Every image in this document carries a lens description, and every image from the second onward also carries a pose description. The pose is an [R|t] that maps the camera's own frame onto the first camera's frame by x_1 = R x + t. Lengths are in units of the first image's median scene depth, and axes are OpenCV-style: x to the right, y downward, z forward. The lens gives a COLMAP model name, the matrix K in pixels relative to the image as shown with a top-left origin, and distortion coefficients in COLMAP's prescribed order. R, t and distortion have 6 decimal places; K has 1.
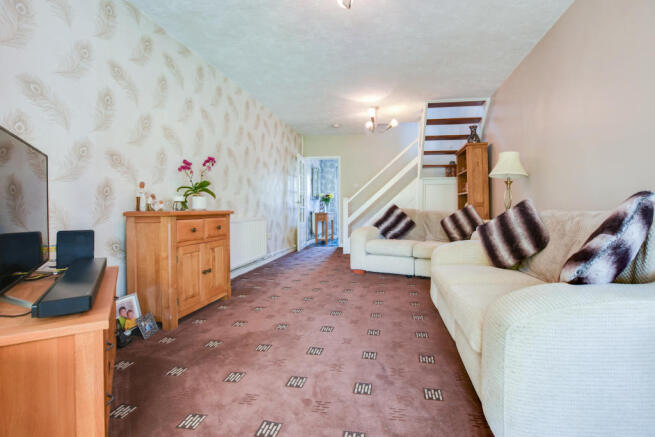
lens RADIAL K [[294.3, 0, 347.7], [0, 294.3, 211.7], [0, 0, 1]] dist [-0.003005, -0.000317]
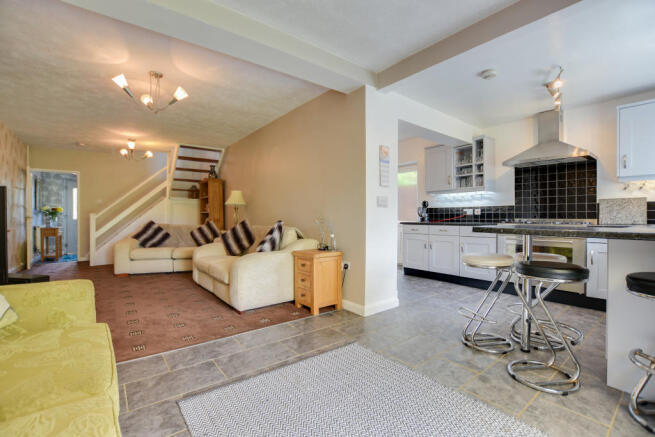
lens RADIAL K [[294.3, 0, 347.7], [0, 294.3, 211.7], [0, 0, 1]] dist [-0.003005, -0.000317]
pose [[0.638708, 0.021138, 0.769159, -0.283624], [0.004270, 0.999510, -0.031014, -0.019747], [-0.769437, 0.023093, 0.638305, -0.471952]]
